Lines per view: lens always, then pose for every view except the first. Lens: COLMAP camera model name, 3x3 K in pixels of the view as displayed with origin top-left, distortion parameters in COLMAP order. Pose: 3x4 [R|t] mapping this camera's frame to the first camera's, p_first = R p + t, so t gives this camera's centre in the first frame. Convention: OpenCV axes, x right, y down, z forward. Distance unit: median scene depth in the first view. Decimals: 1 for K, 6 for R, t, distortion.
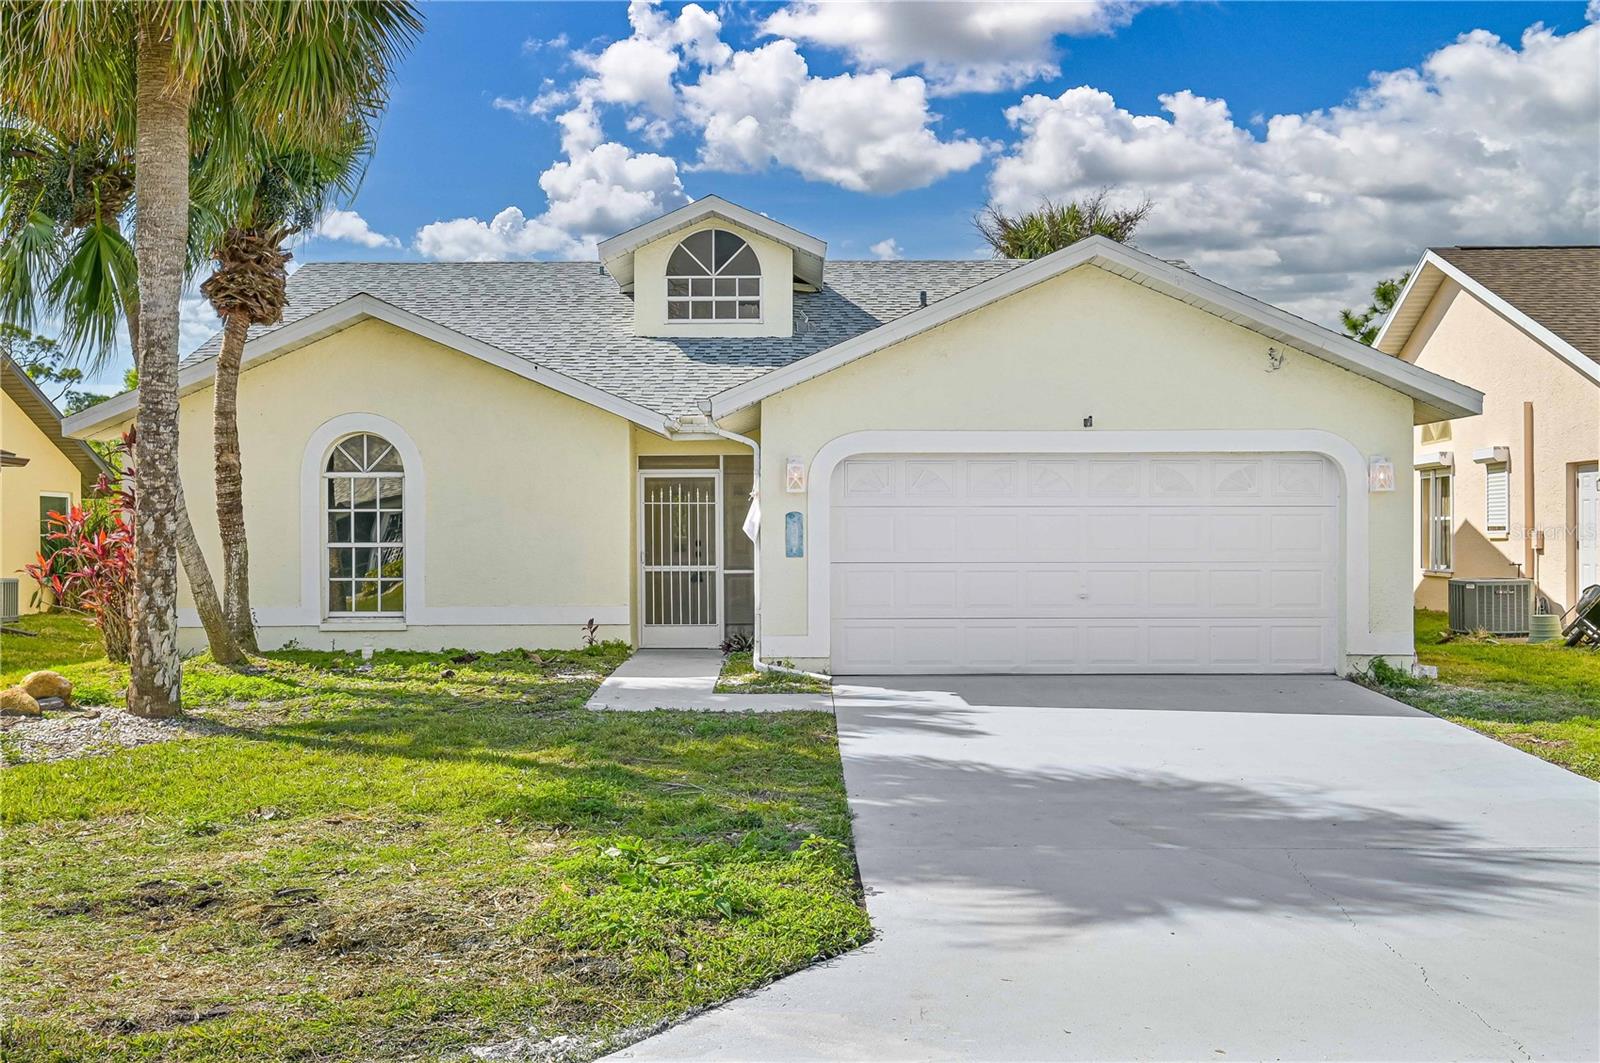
lens RADIAL K [[1387.9, 0, 799.4], [0, 1387.9, 540.7], [0, 0, 1]] dist [-0.002982, -0.006641]
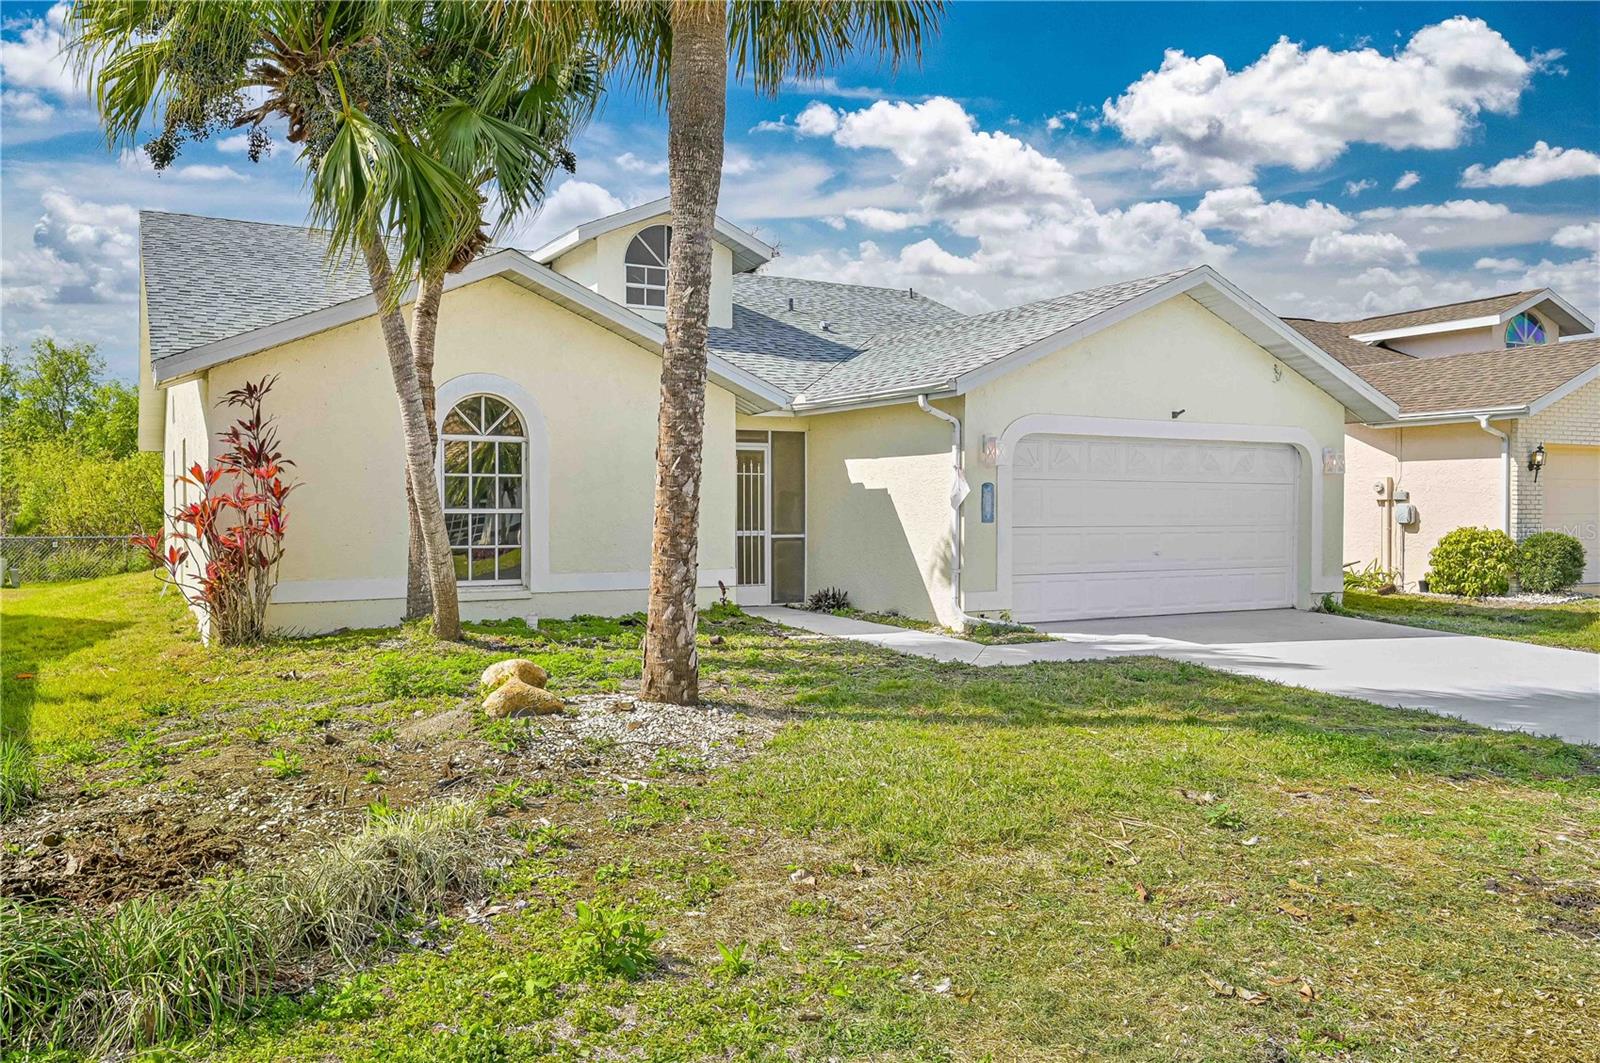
lens RADIAL K [[1103.2, 0, 799.9], [0, 1103.2, 519.0], [0, 0, 1]] dist [0.000540, -0.000276]
pose [[0.896917, -0.000451, 0.442199, -0.453744], [-0.002796, 0.999974, 0.006690, 0.002855], [-0.442190, -0.007237, 0.896892, 0.215692]]
